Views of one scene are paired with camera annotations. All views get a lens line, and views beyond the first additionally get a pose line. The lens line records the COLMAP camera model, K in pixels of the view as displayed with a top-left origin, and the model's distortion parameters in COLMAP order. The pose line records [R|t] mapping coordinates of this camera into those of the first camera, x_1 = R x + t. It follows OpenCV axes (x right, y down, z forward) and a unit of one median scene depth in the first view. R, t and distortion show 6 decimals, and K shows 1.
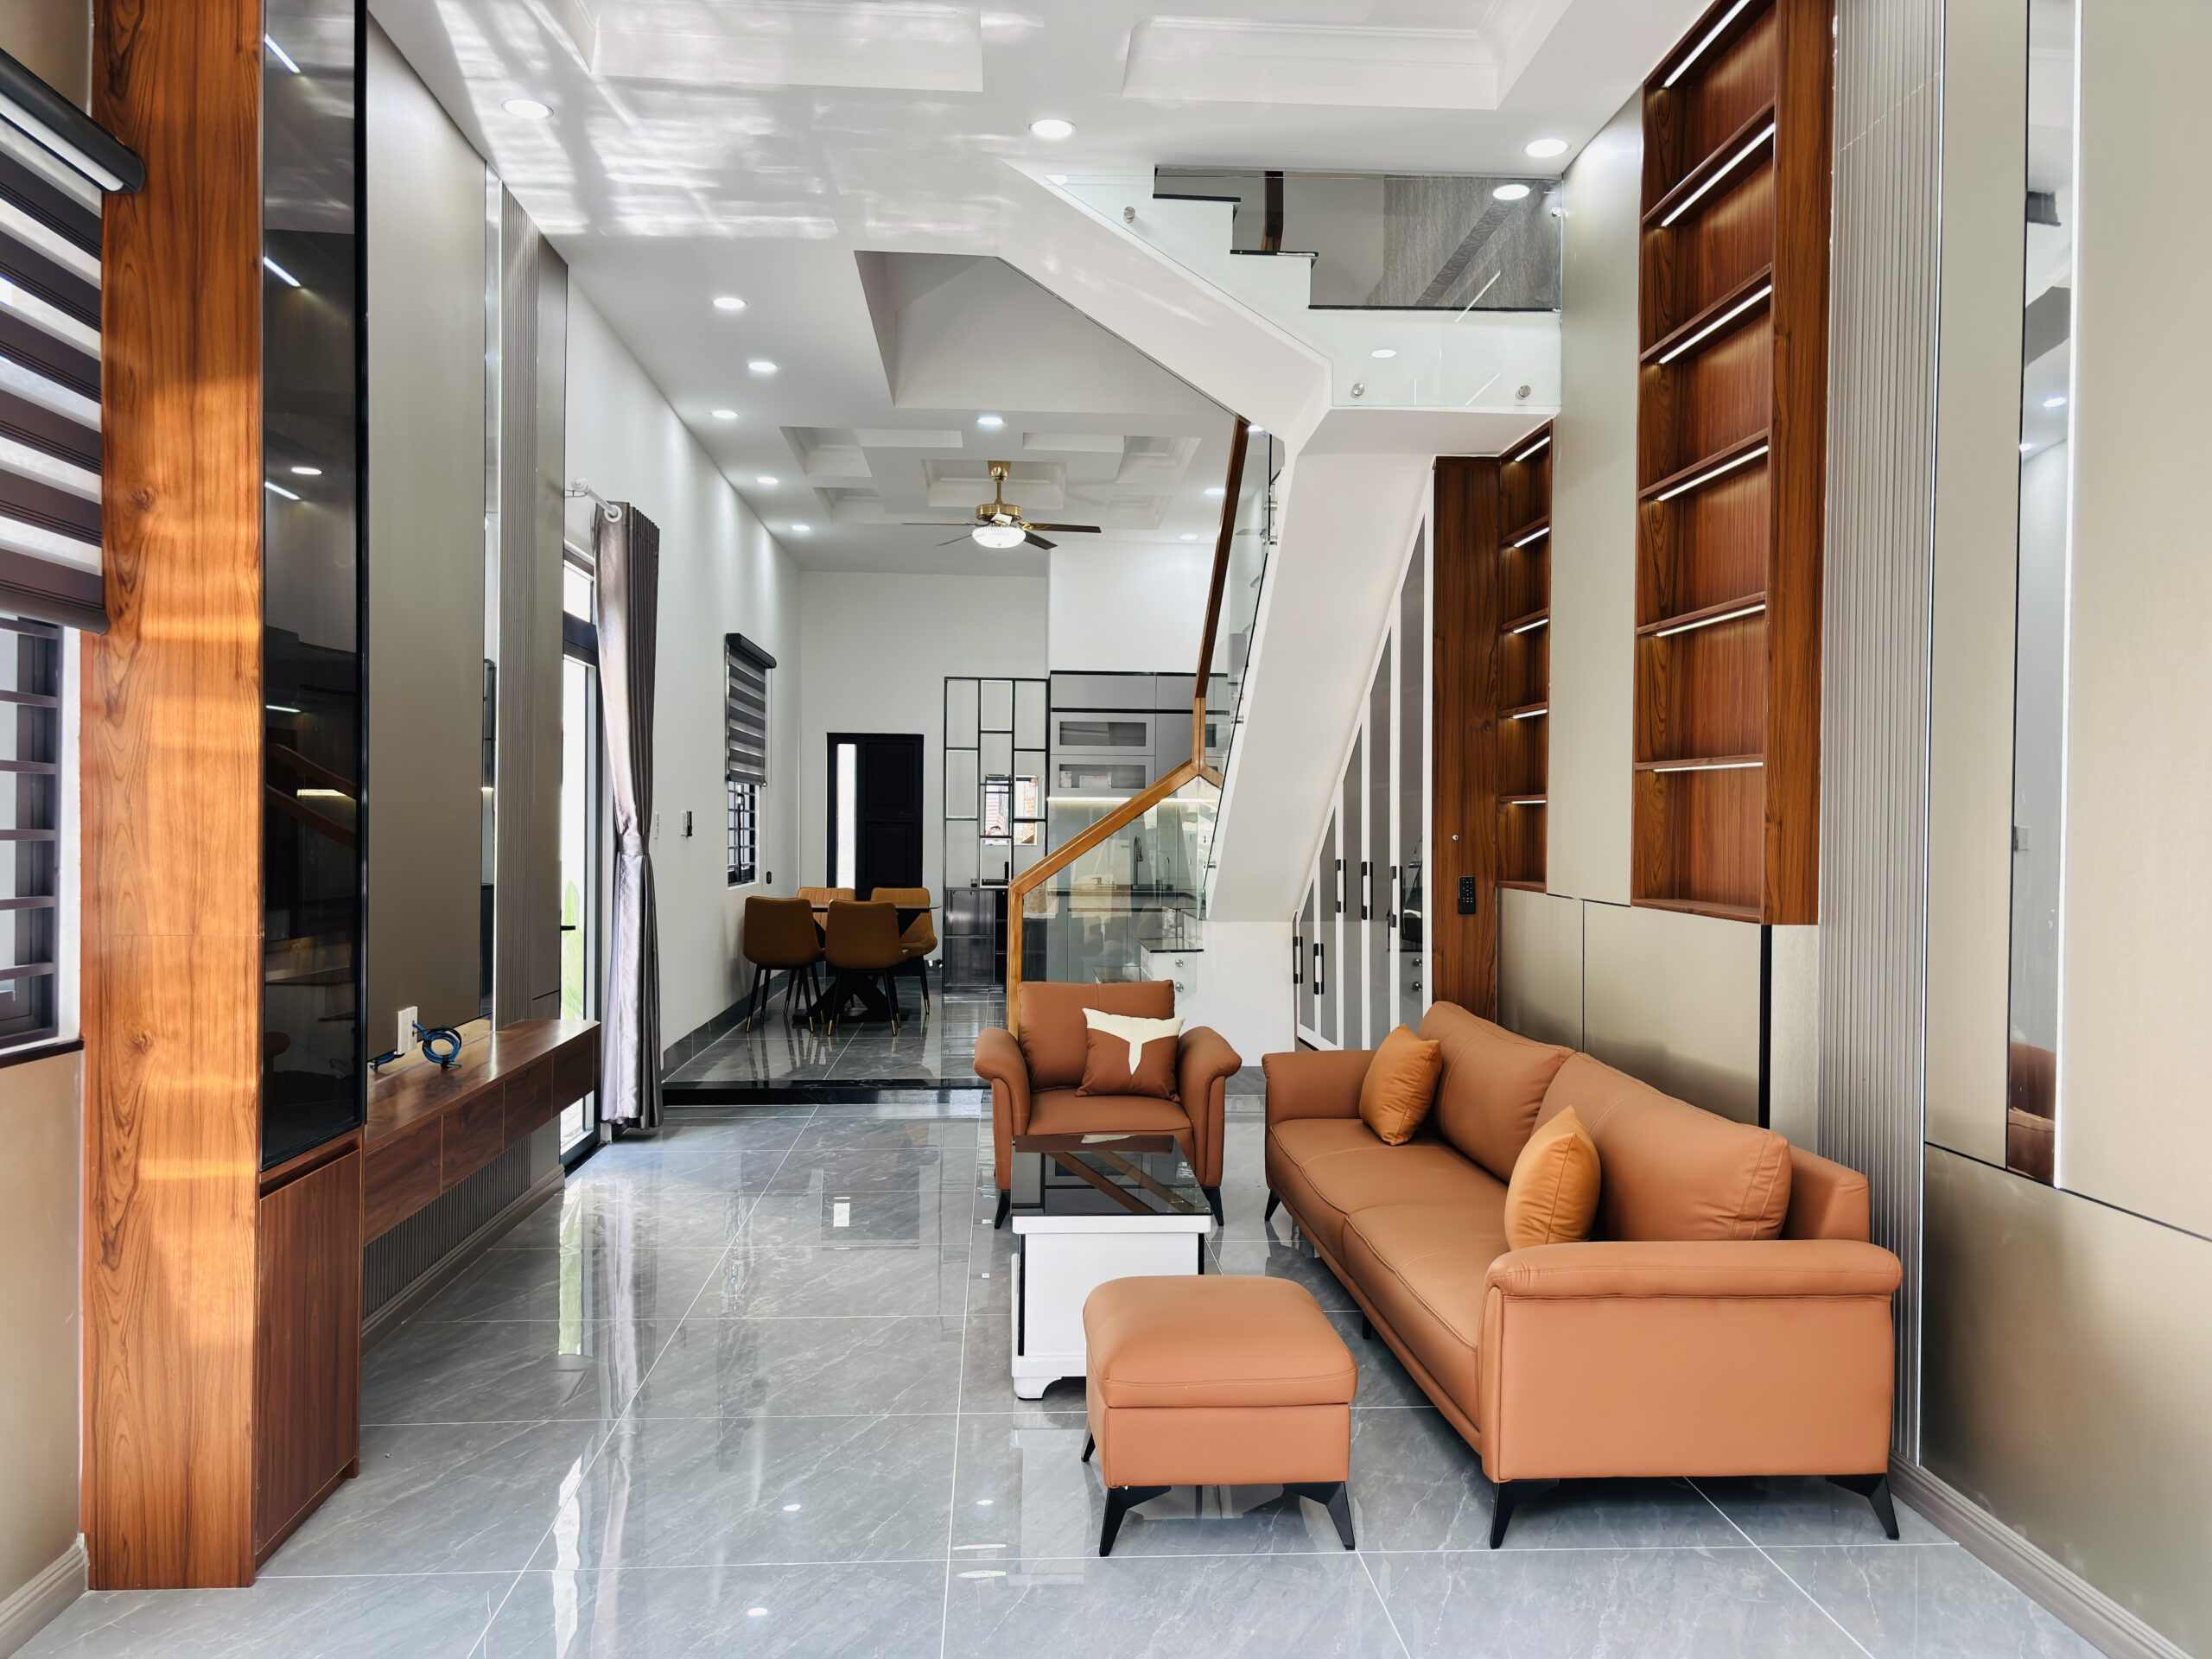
lens RADIAL K [[1662.8, 0, 1105.1], [0, 1662.8, 832.2], [0, 0, 1]] dist [-0.005996, -0.002672]
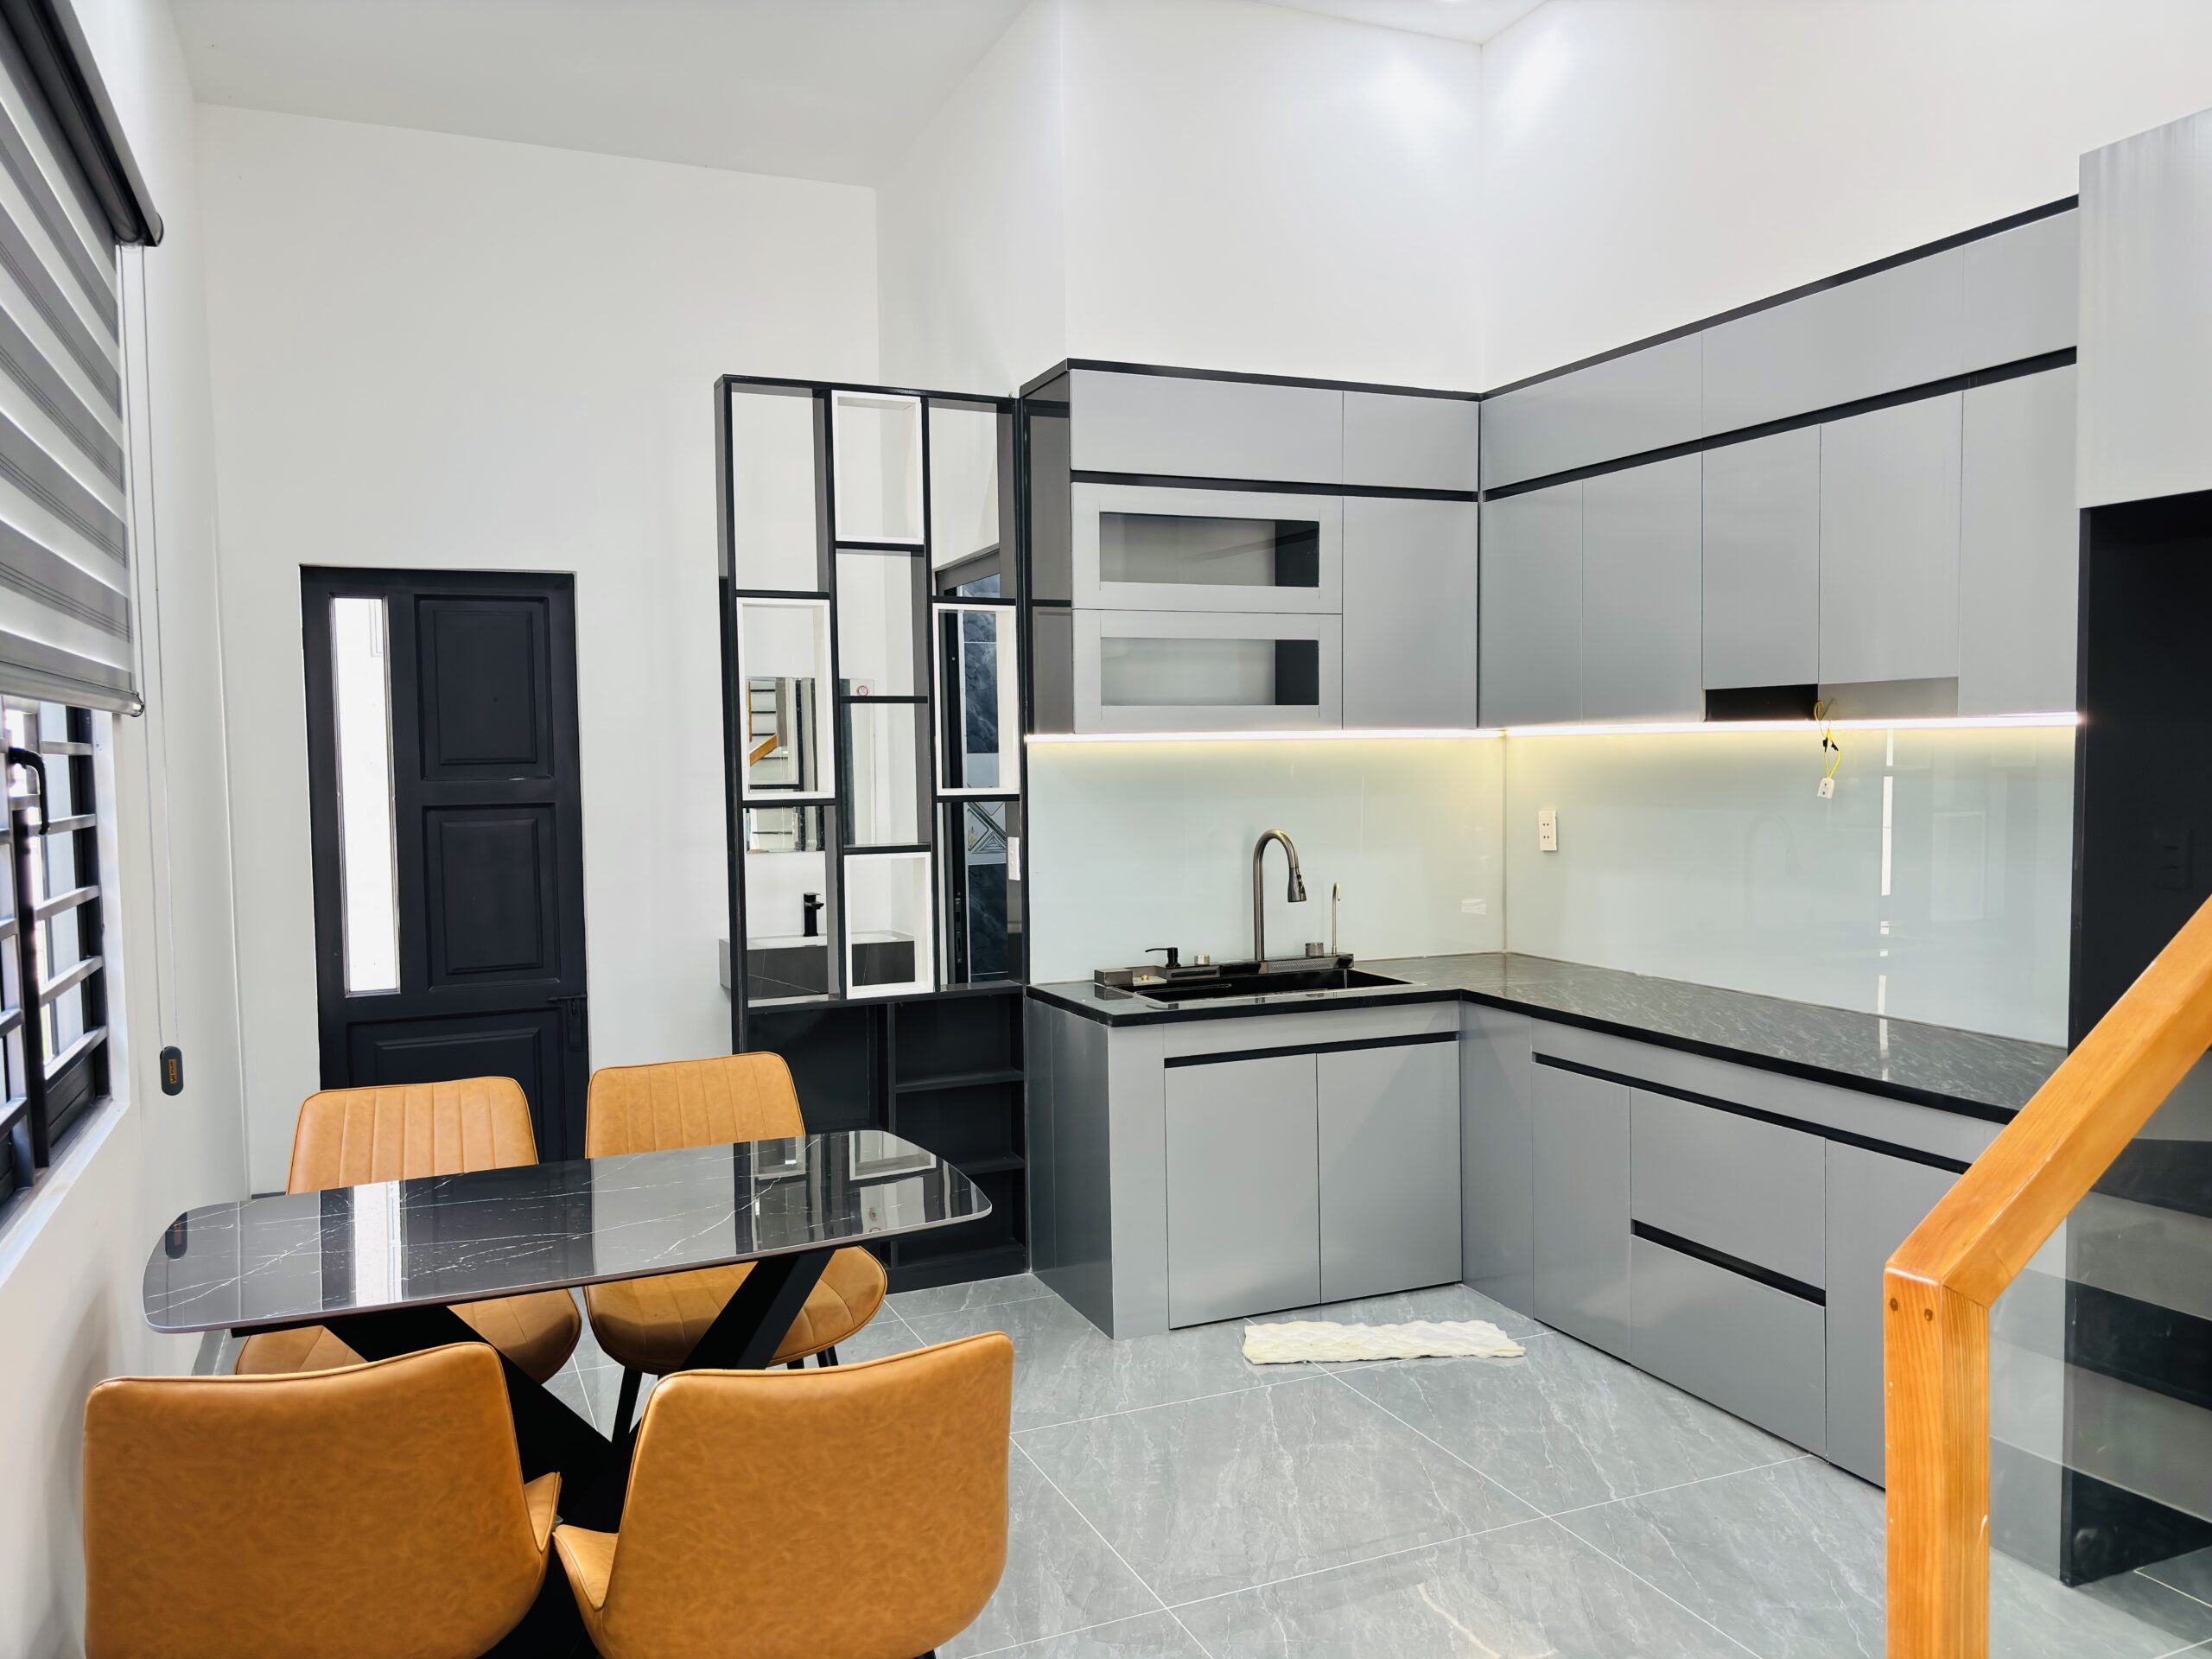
lens RADIAL K [[1662.8, 0, 1109.1], [0, 1662.8, 829.0], [0, 0, 1]] dist [-0.005996, -0.002672]
pose [[0.937690, -0.040238, 0.345135, -0.154996], [0.024636, 0.998471, 0.049477, -0.019323], [-0.346598, -0.037891, 0.937248, 0.718043]]
